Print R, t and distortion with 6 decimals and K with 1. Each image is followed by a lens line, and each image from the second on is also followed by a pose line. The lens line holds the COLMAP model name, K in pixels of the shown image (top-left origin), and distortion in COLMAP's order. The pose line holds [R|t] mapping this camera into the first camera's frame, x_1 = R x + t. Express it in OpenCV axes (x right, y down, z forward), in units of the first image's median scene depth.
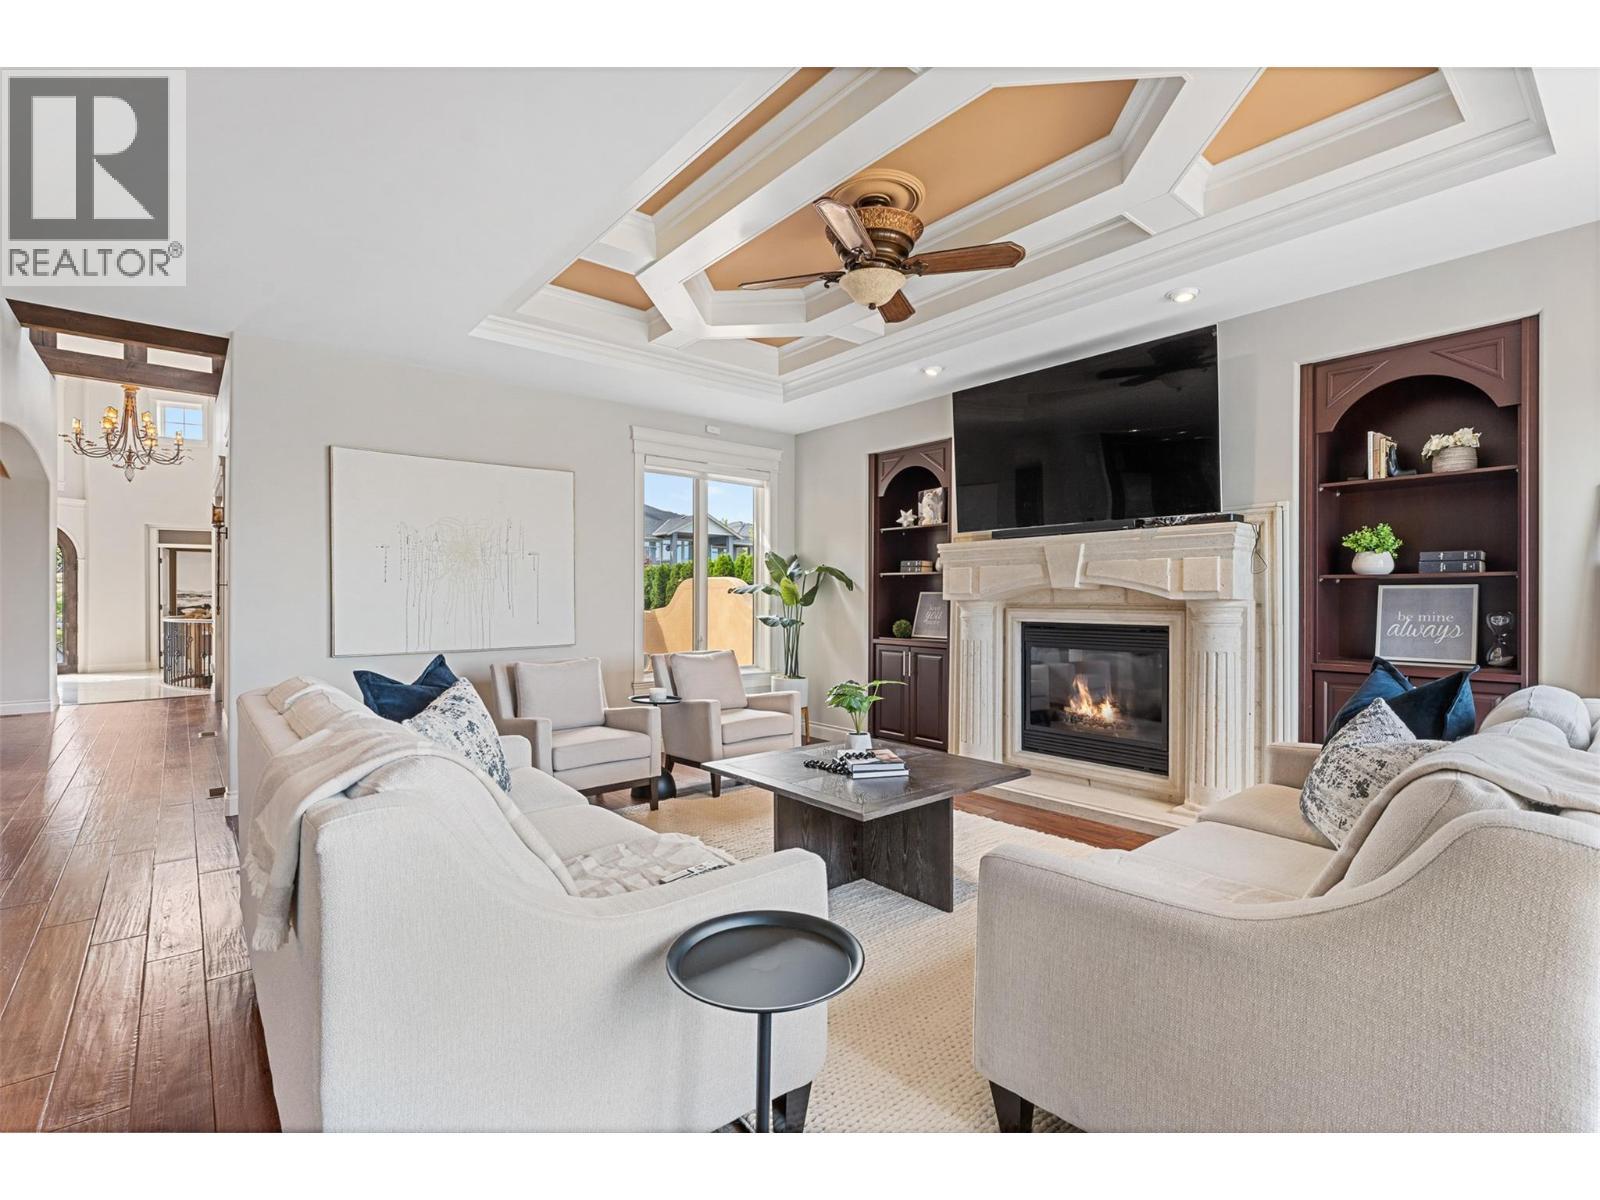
lens RADIAL K [[742.0, 0, 787.0], [0, 742.0, 601.8], [0, 0, 1]] dist [-0.007725, -0.000173]
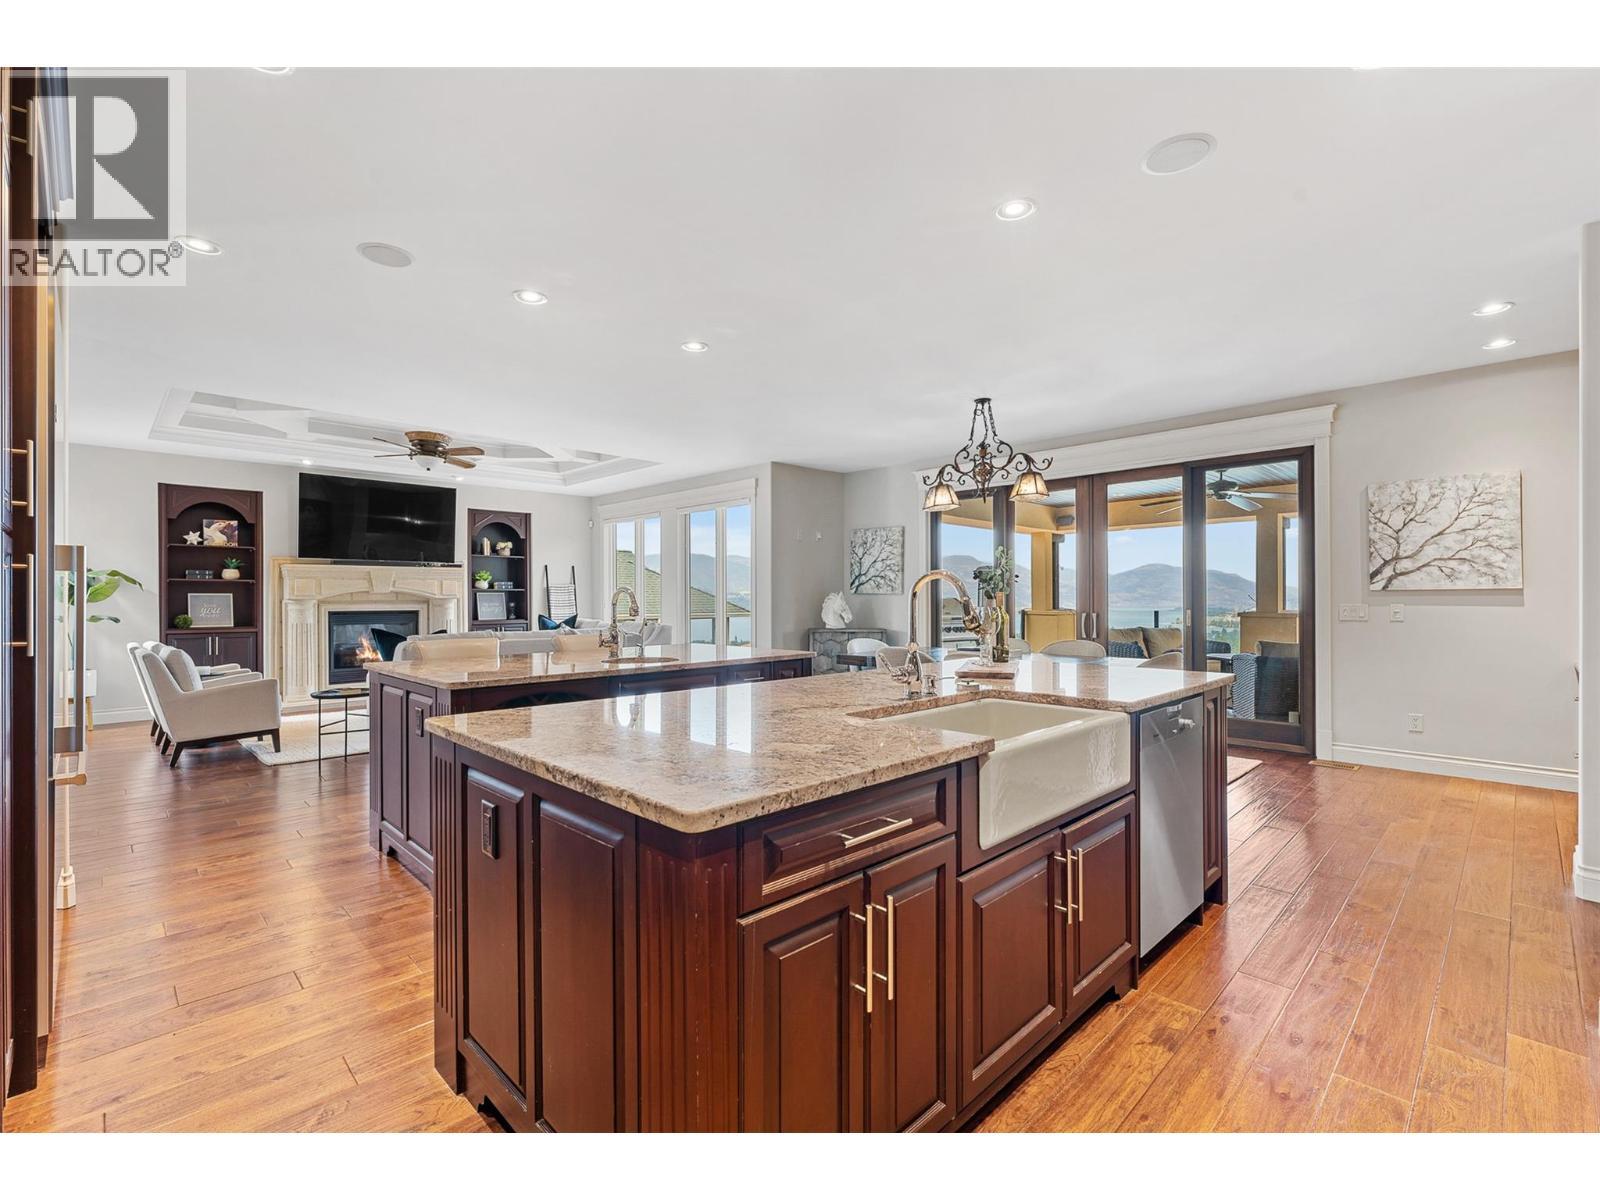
lens RADIAL K [[716.0, 0, 795.3], [0, 716.0, 598.0], [0, 0, 1]] dist [0.003753, 0.000302]
pose [[-0.096659, 0.002357, 0.995315, -1.946822], [0.012835, 0.999917, -0.001121, 0.014662], [-0.995235, 0.012667, -0.096682, 0.088359]]
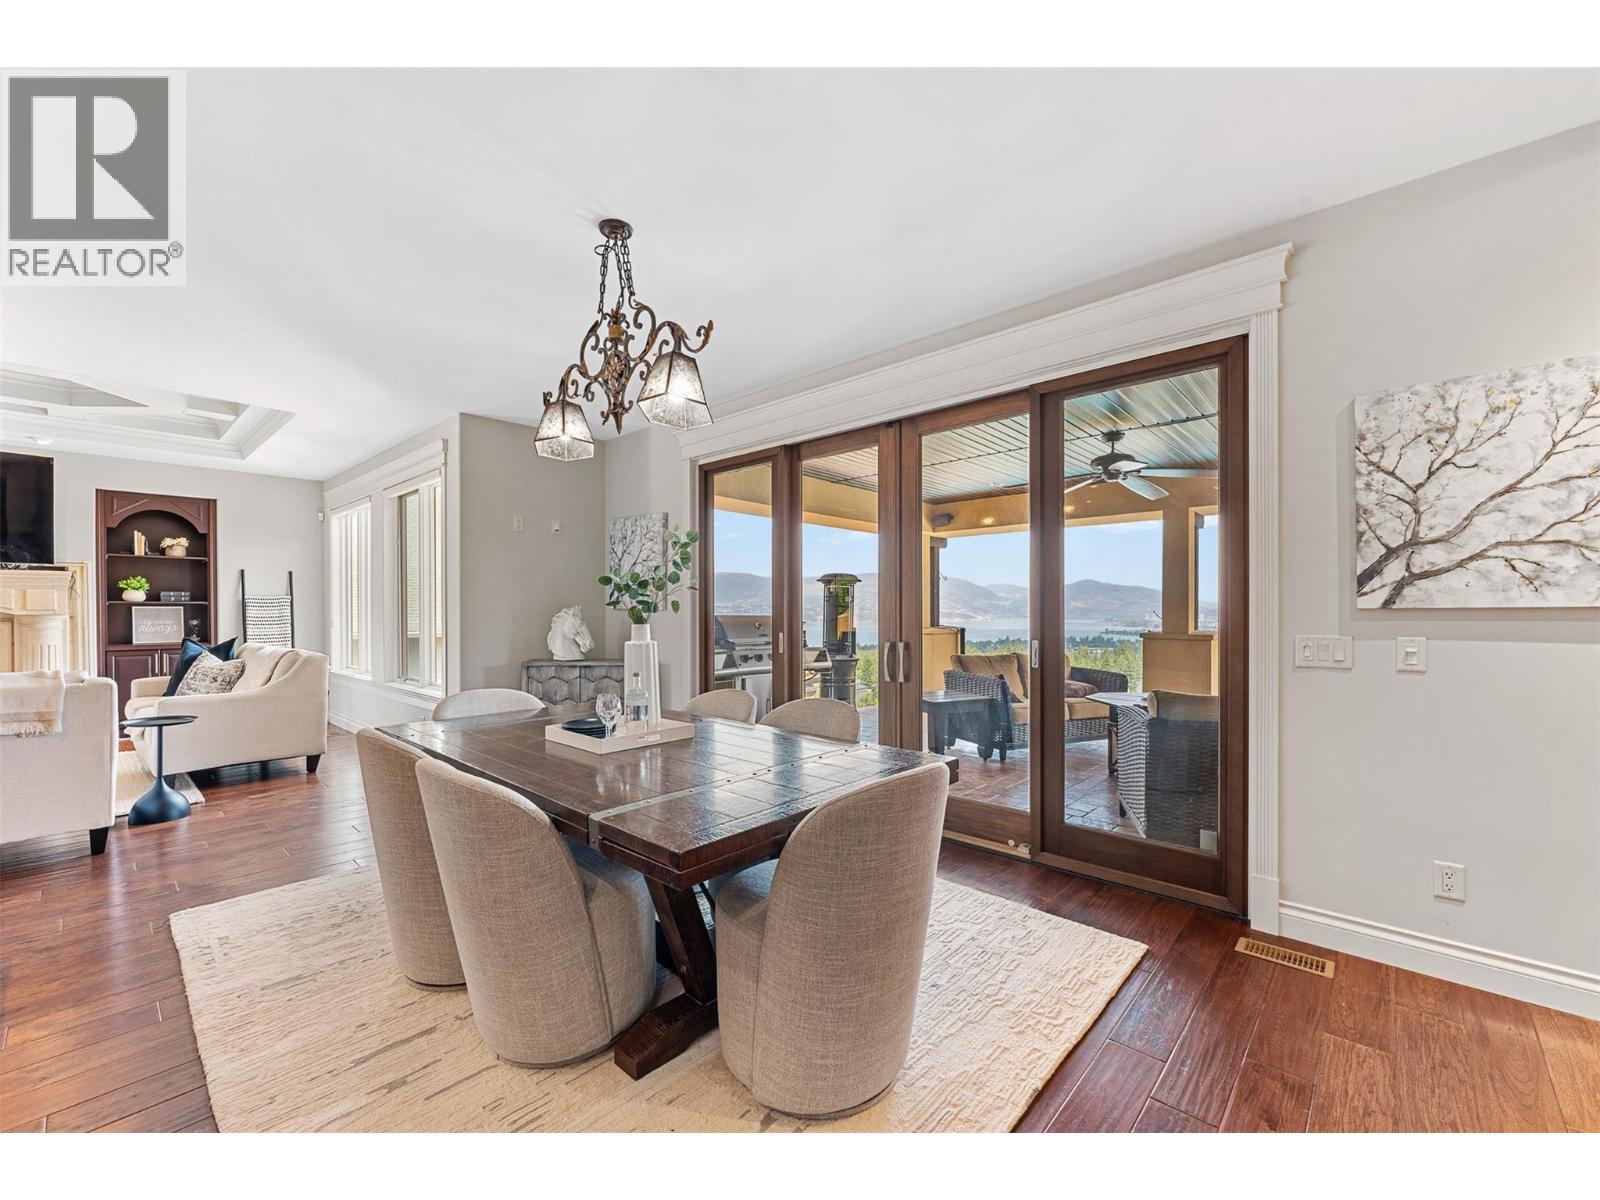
lens RADIAL K [[660.2, 0, 800.1], [0, 660.2, 613.6], [0, 0, 1]] dist [0.001245, -0.000011]
pose [[-0.150660, -0.003829, 0.988578, -1.235468], [0.011771, 0.999915, 0.005667, 0.007683], [-0.988516, 0.012490, -0.150602, -0.513128]]
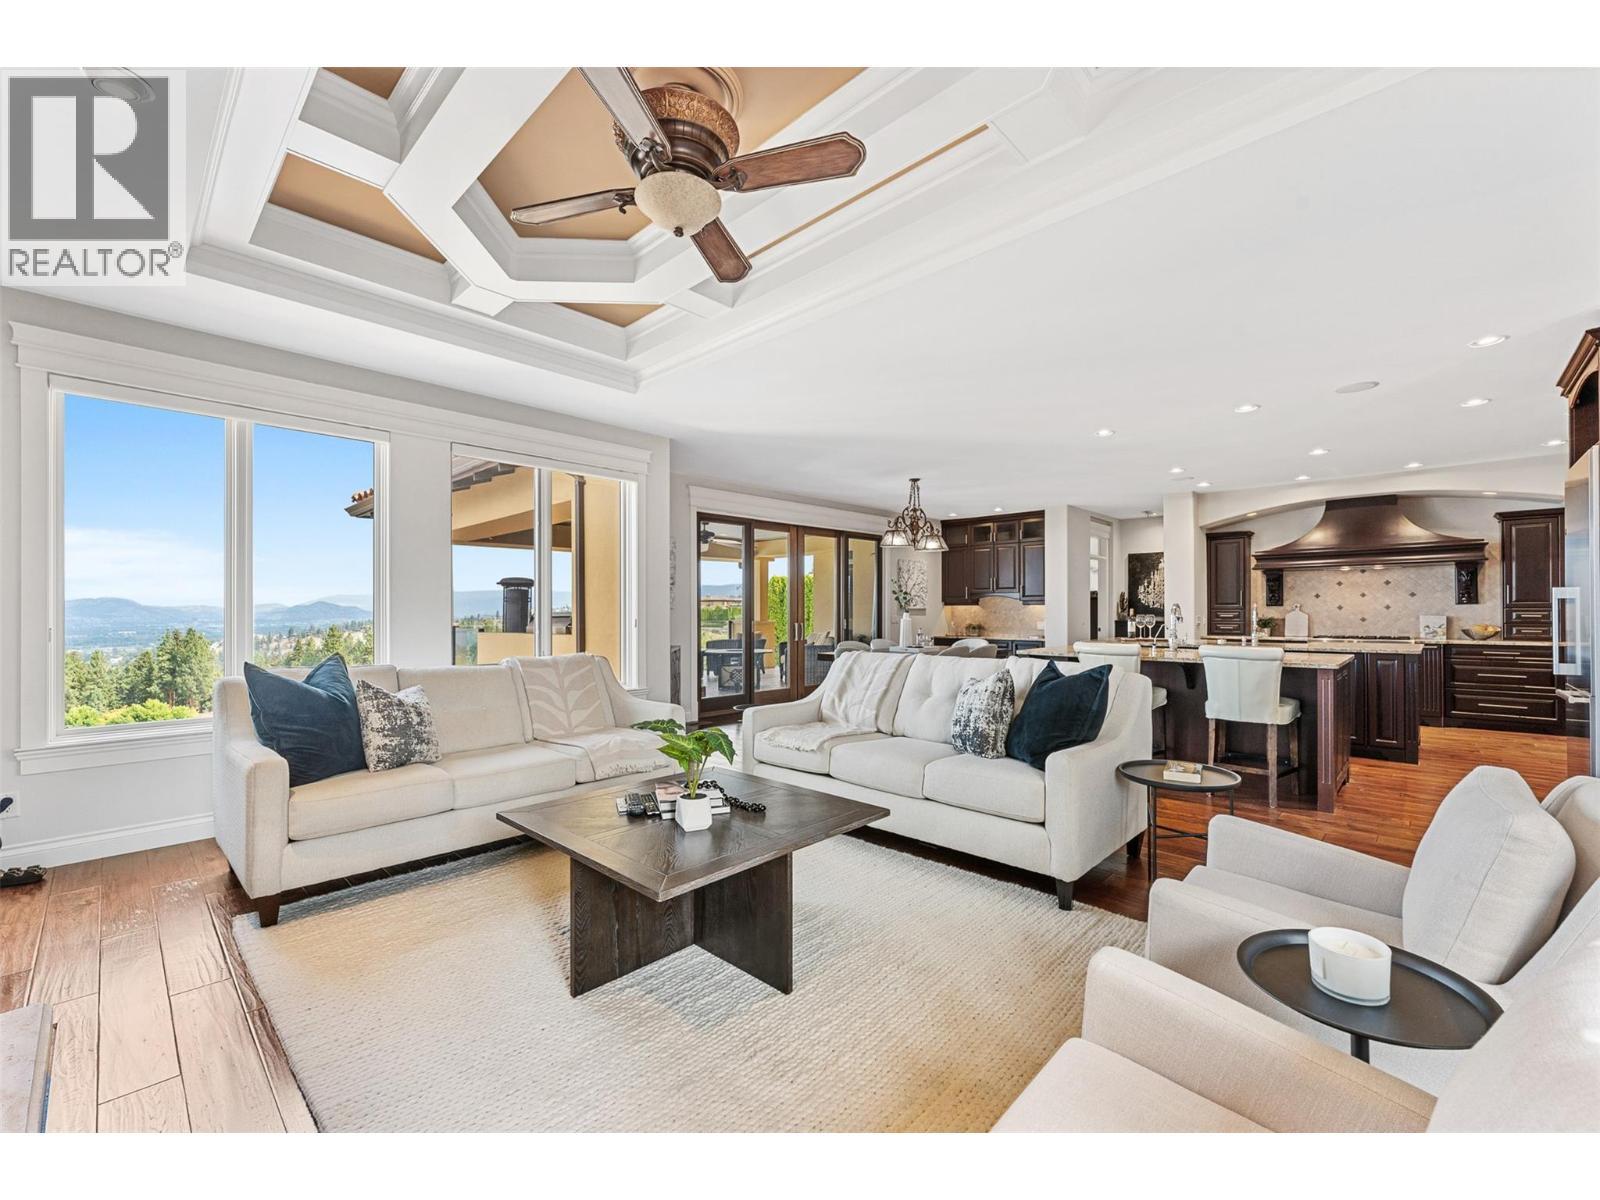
lens RADIAL K [[660.2, 0, 794.5], [0, 660.2, 605.7], [0, 0, 1]] dist [0.001245, -0.000011]
pose [[-0.994220, -0.001706, -0.107347, 0.023302], [-0.001939, 0.999996, 0.002061, -0.007209], [0.107343, 0.002257, -0.994219, 1.487869]]
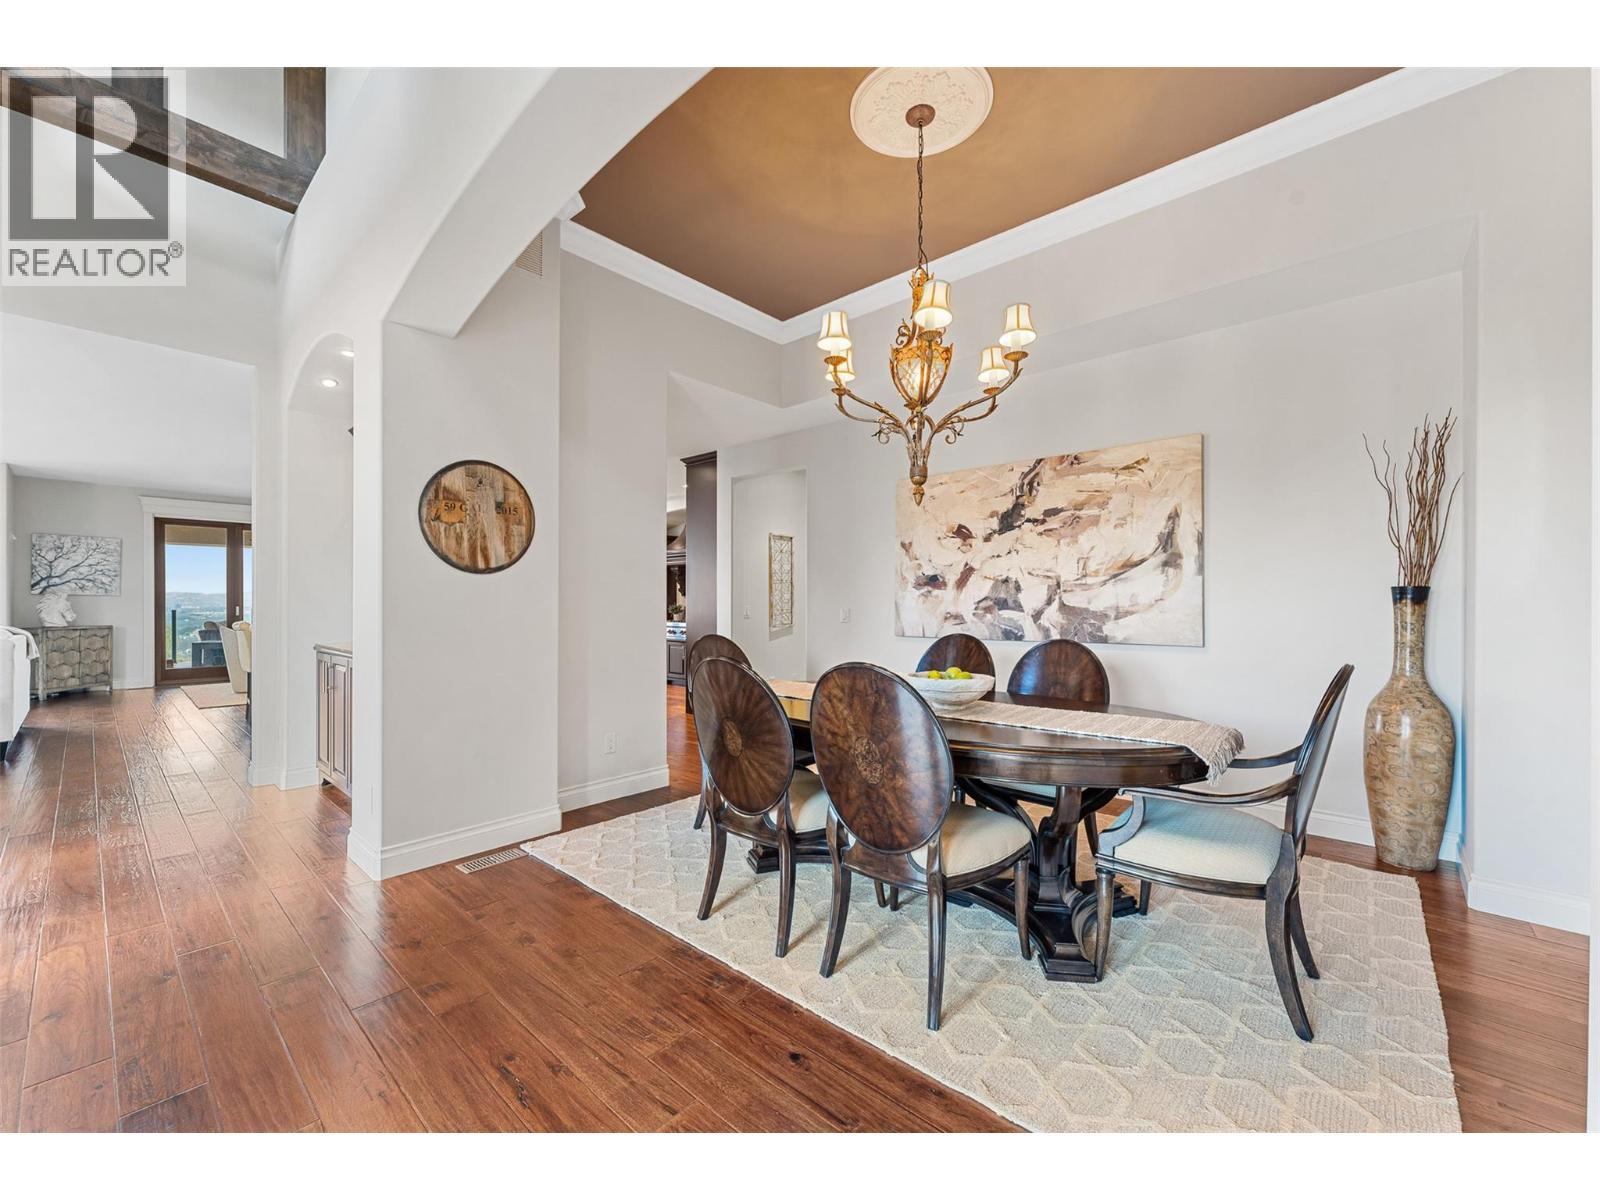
lens RADIAL K [[660.2, 0, 812.2], [0, 660.2, 604.2], [0, 0, 1]] dist [0.001245, -0.000011]
pose [[-0.988950, -0.012008, -0.147760, -2.943356], [-0.010648, 0.999893, -0.009990, 0.040717], [0.147864, -0.008307, -0.988973, 1.433698]]
